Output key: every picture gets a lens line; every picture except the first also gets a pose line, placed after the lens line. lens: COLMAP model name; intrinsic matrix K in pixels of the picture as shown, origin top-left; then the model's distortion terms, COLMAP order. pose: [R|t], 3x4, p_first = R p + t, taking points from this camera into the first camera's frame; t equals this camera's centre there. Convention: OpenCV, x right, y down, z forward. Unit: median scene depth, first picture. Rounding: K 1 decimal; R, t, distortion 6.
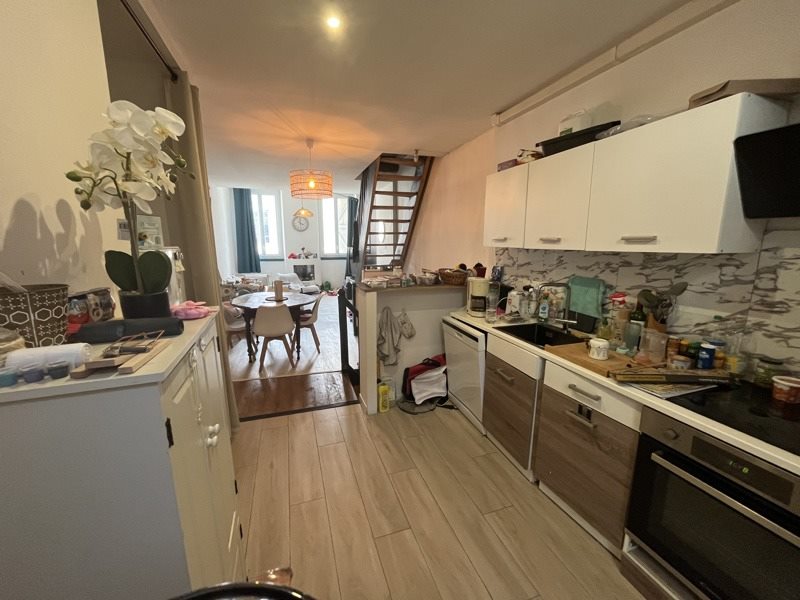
lens RADIAL K [[323.8, 0, 401.6], [0, 323.8, 302.3], [0, 0, 1]] dist [0.002069, 0.000014]
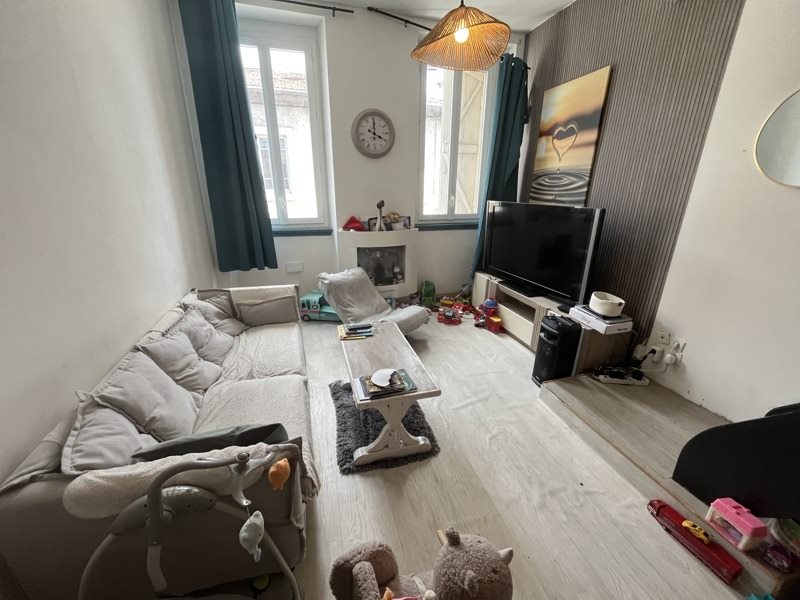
lens RADIAL K [[323.8, 0, 394.8], [0, 323.8, 299.8], [0, 0, 1]] dist [0.002069, 0.000014]
pose [[0.997186, 0.023554, -0.071165, -0.255668], [-0.012661, 0.988634, 0.149807, -0.110173], [0.073885, -0.148484, 0.986151, 0.600487]]
